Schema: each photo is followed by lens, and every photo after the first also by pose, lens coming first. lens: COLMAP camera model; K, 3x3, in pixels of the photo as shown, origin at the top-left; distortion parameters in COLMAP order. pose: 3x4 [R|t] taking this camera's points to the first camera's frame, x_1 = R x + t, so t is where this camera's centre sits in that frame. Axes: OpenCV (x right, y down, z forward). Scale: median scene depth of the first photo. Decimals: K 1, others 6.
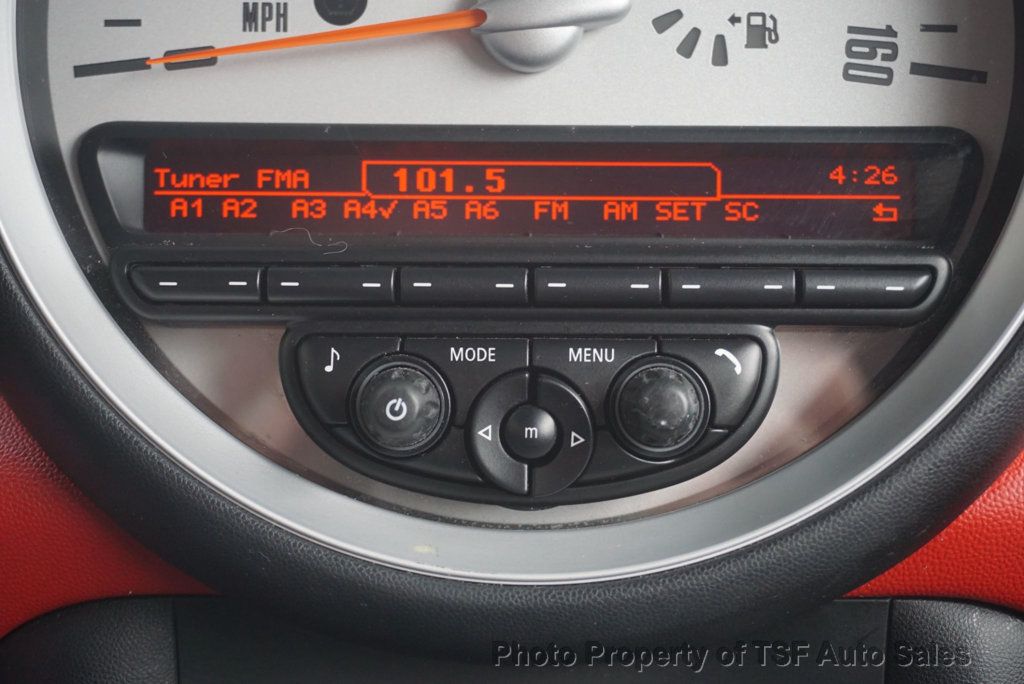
lens RADIAL K [[1583.3, 0, 497.8], [0, 1583.3, 345.8], [0, 0, 1]] dist [0.028044, 0.000000]
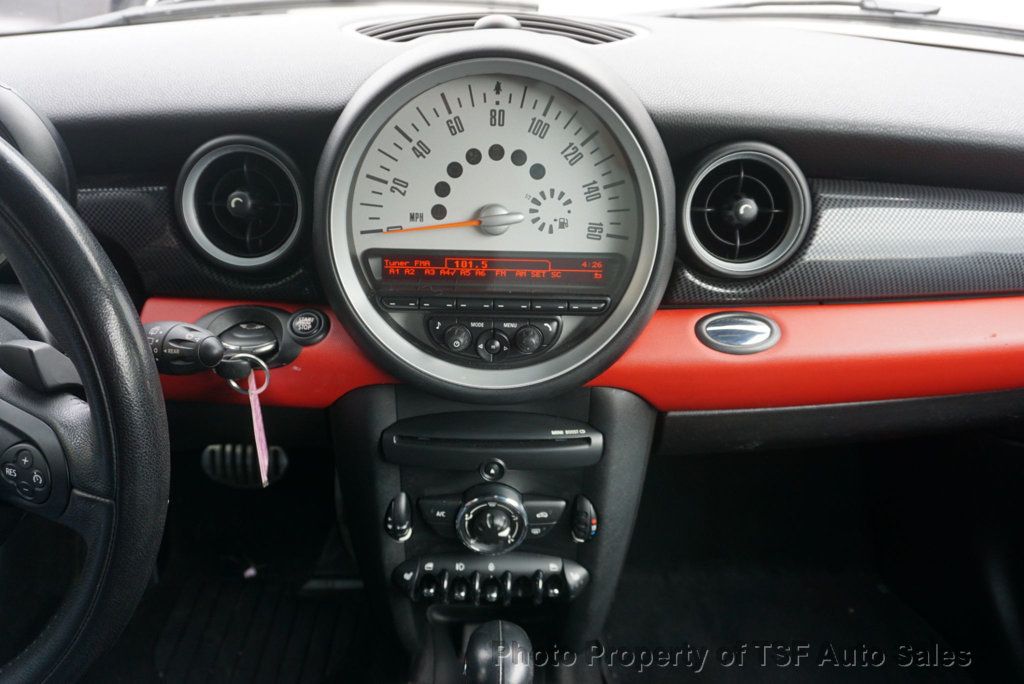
lens RADIAL K [[741.2, 0, 507.9], [0, 741.2, 336.1], [0, 0, 1]] dist [-0.016619, -0.000928]
pose [[0.999767, 0.010431, 0.018876, 0.020582], [-0.014895, 0.966936, 0.254585, -0.368705], [-0.015597, -0.254807, 0.966866, -0.592903]]
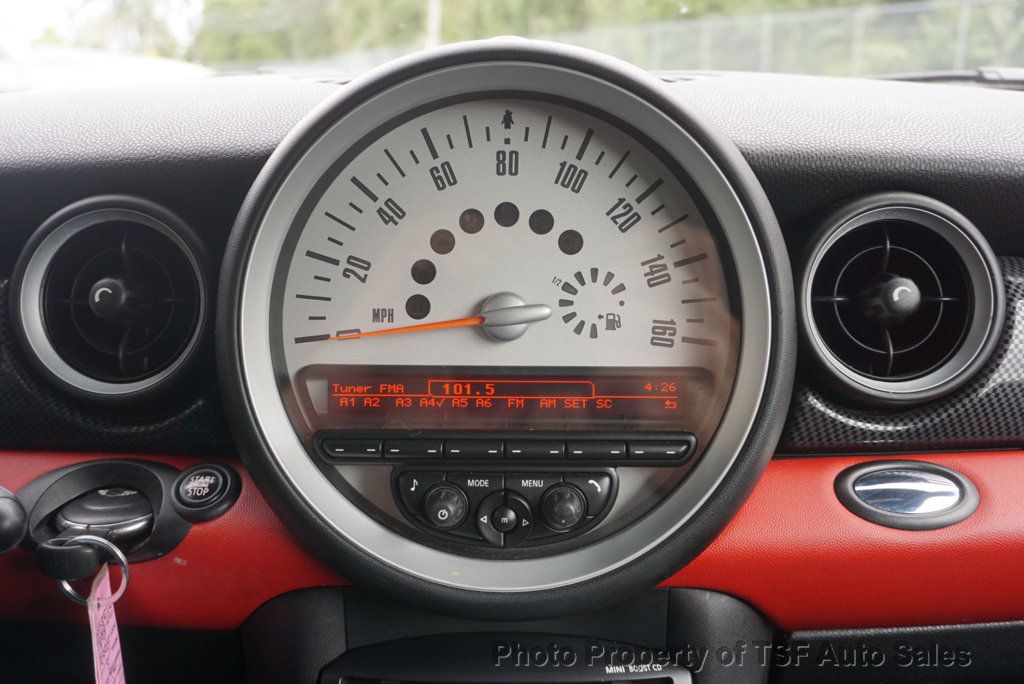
lens RADIAL K [[849.3, 0, 506.4], [0, 849.3, 344.6], [0, 0, 1]] dist [0.004495, -0.007357]
pose [[0.999991, -0.000733, -0.004060, 0.025981], [0.000865, 0.999469, 0.032565, -0.206229], [0.004034, -0.032569, 0.999461, -0.157294]]
